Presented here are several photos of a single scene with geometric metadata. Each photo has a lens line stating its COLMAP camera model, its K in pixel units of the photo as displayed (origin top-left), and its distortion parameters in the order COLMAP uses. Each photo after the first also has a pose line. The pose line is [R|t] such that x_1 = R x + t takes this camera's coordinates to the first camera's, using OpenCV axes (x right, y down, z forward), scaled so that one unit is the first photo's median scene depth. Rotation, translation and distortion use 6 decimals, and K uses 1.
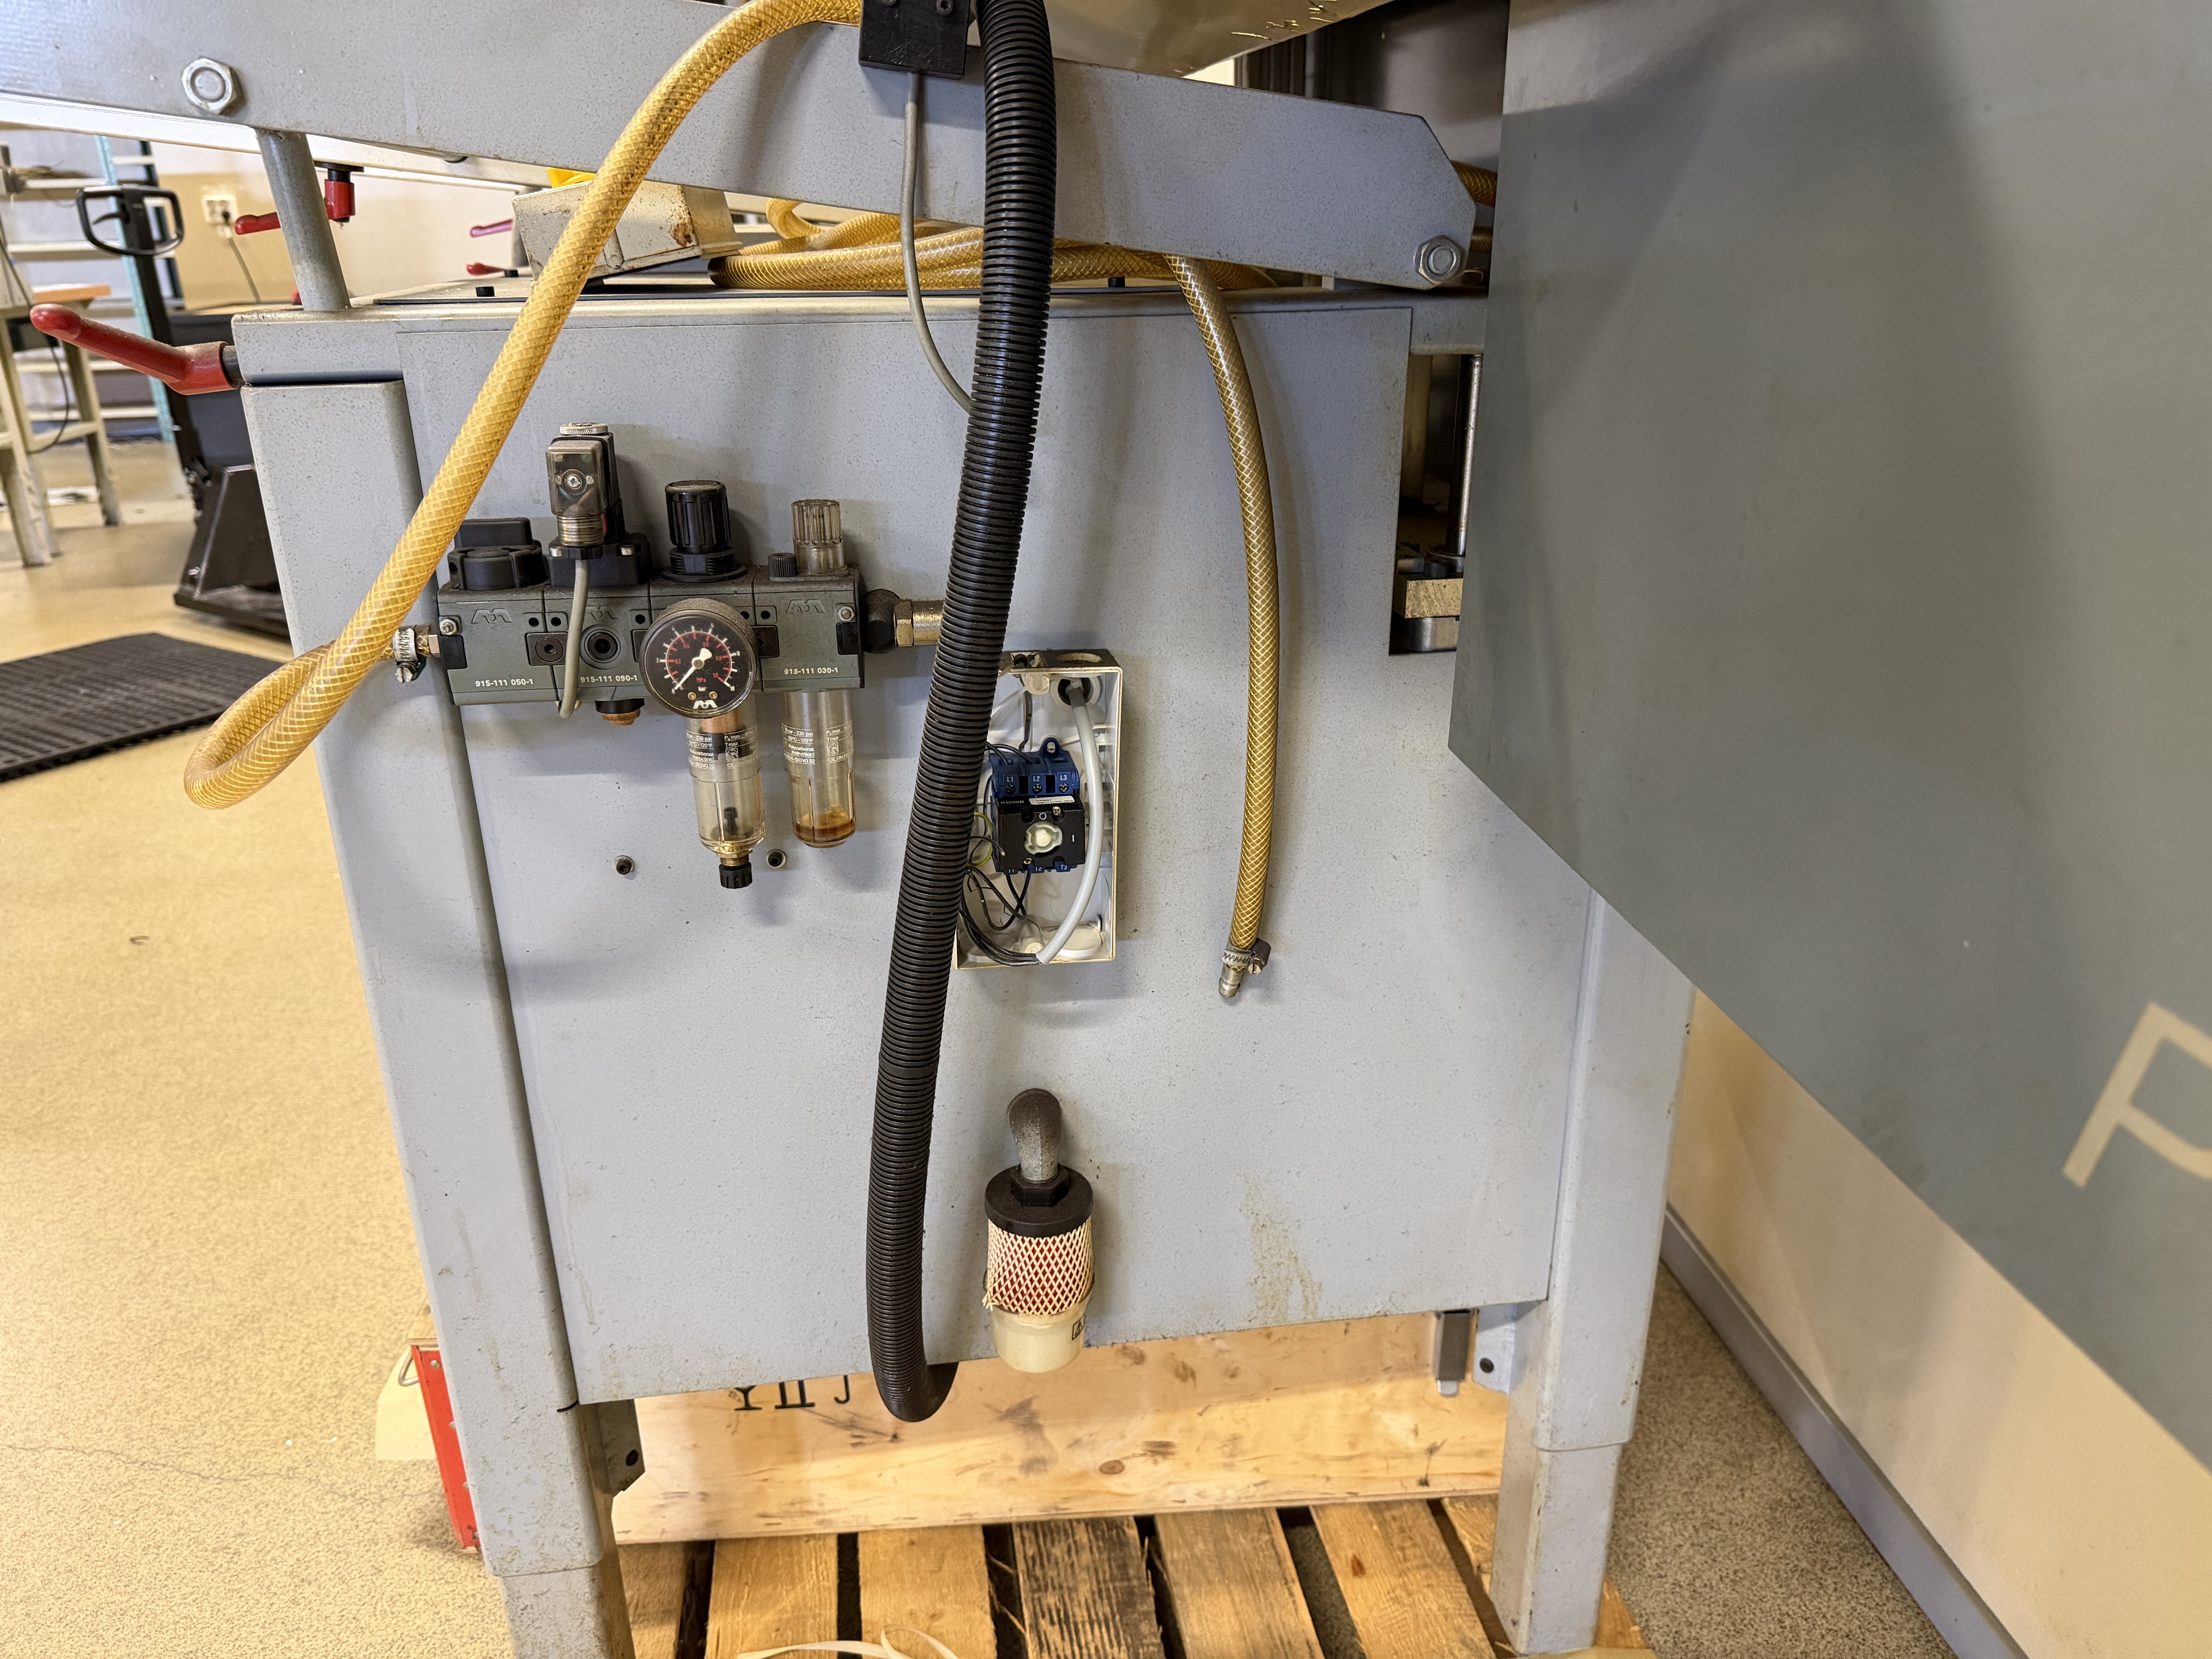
lens RADIAL K [[1585.0, 0, 1106.0], [0, 1585.0, 829.5], [0, 0, 1]] dist [0.000955, -0.004237]
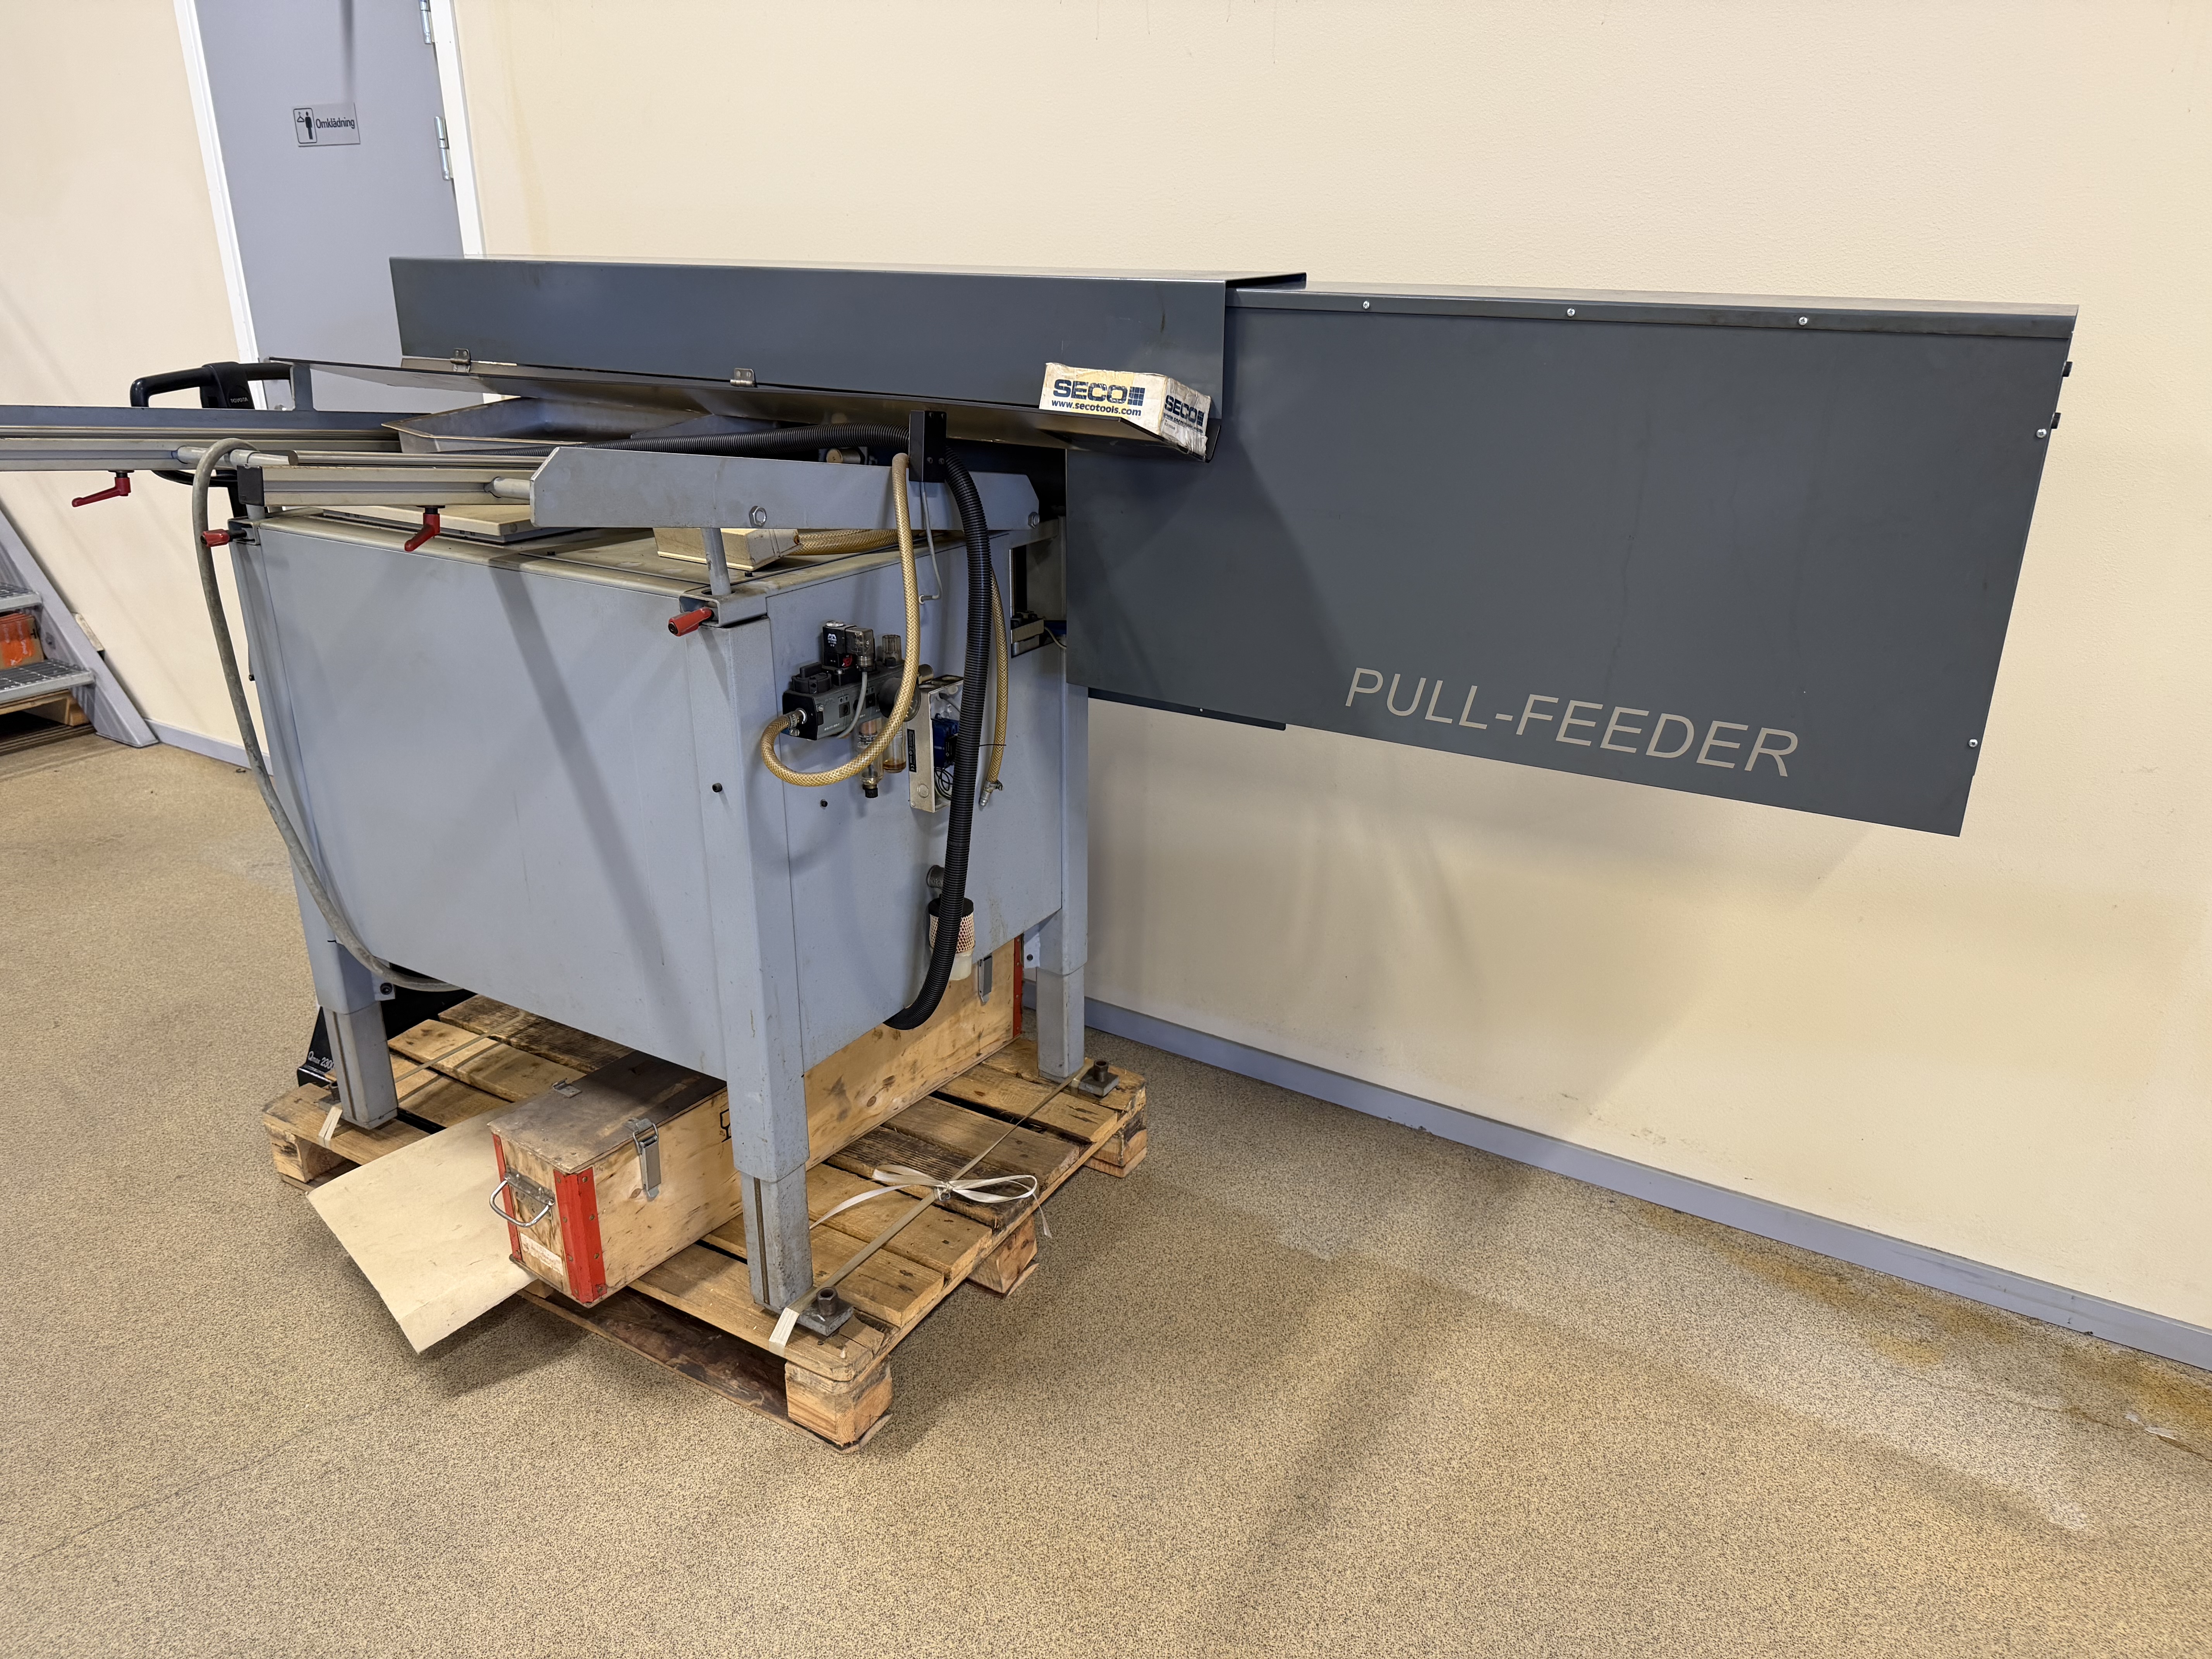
lens RADIAL K [[1585.0, 0, 1106.0], [0, 1585.0, 829.5], [0, 0, 1]] dist [0.000955, -0.004237]
pose [[0.625901, -0.257305, 0.736235, -1.360660], [0.268991, 0.957305, 0.105887, -0.056676], [-0.732046, 0.131766, 0.668391, -0.658992]]
